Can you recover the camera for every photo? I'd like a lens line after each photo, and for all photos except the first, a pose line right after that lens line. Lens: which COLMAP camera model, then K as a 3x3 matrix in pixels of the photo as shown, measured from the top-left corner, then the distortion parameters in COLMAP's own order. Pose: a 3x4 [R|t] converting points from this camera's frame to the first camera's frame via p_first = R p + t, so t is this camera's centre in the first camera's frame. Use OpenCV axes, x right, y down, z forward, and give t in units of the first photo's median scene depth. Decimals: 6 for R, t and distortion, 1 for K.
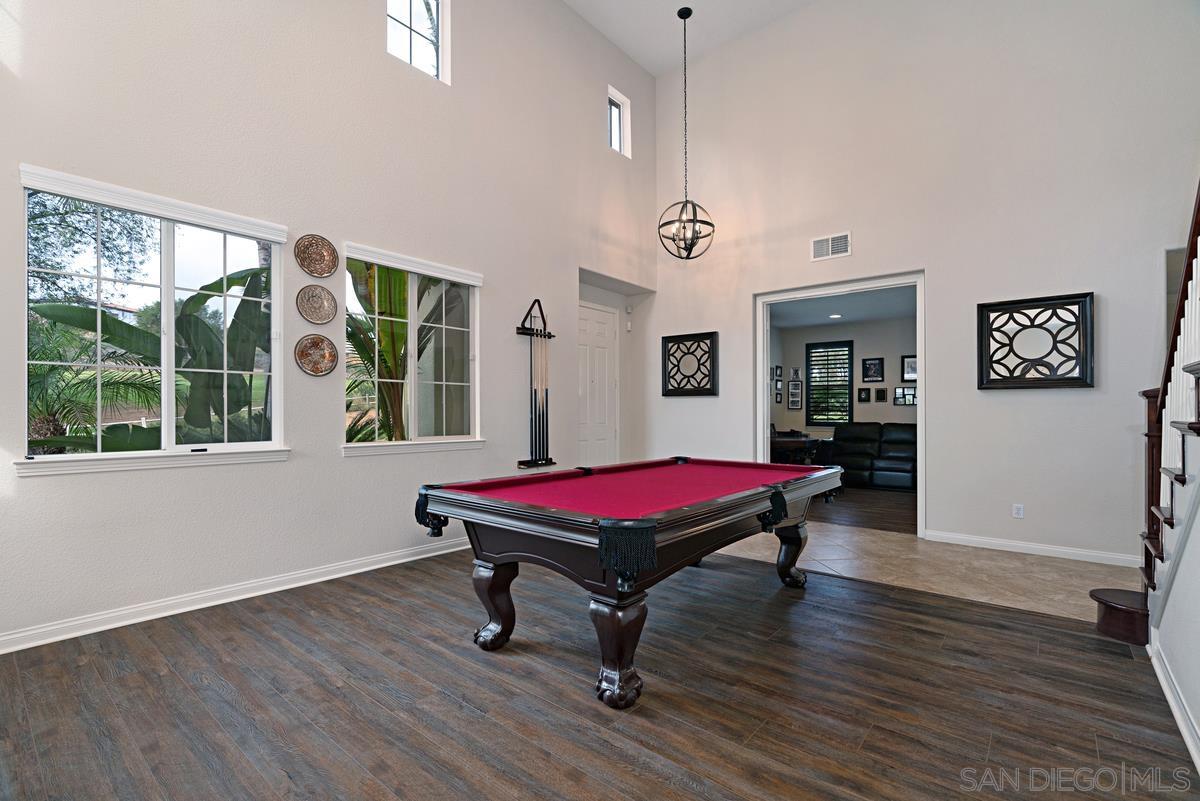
lens RADIAL K [[541.1, 0, 592.9], [0, 541.1, 408.8], [0, 0, 1]] dist [-0.008116, 0.000925]
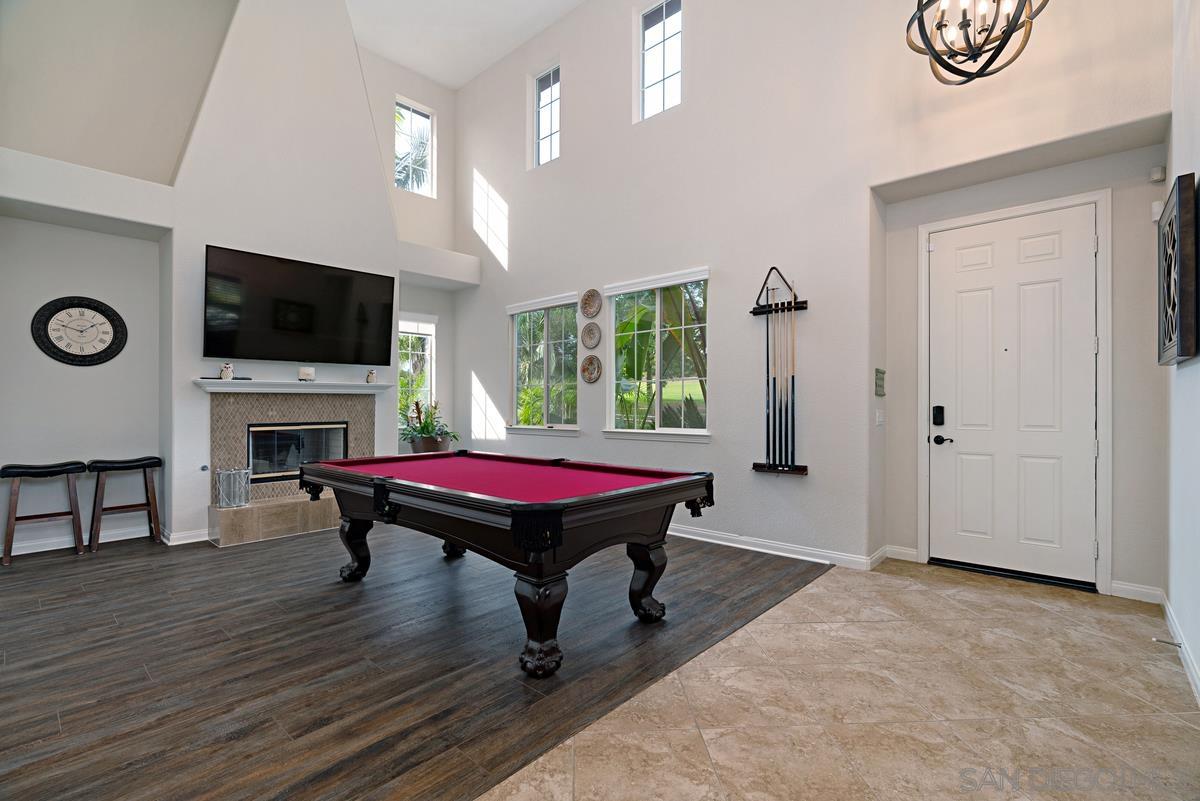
lens RADIAL K [[541.1, 0, 599.1], [0, 541.1, 404.9], [0, 0, 1]] dist [-0.008116, 0.000925]
pose [[-0.034329, -0.005449, -0.999396, 1.403507], [0.008302, 0.999949, -0.005737, 0.013695], [0.999376, -0.008494, -0.034282, 1.505139]]
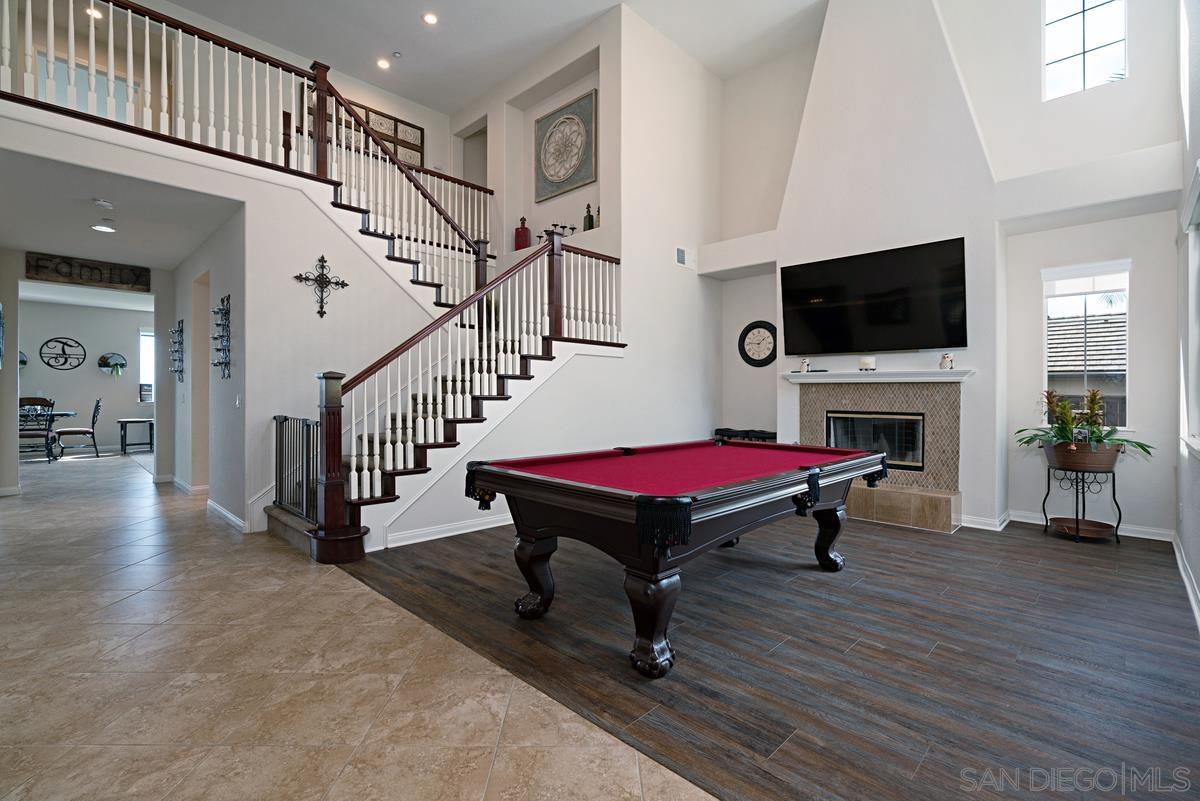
lens RADIAL K [[541.1, 0, 602.9], [0, 541.1, 392.6], [0, 0, 1]] dist [-0.008116, 0.000925]
pose [[-0.997845, -0.015864, 0.063669, 0.311921], [-0.016292, 0.999848, -0.006206, 0.016769], [-0.063561, -0.007230, -0.997952, 2.427677]]
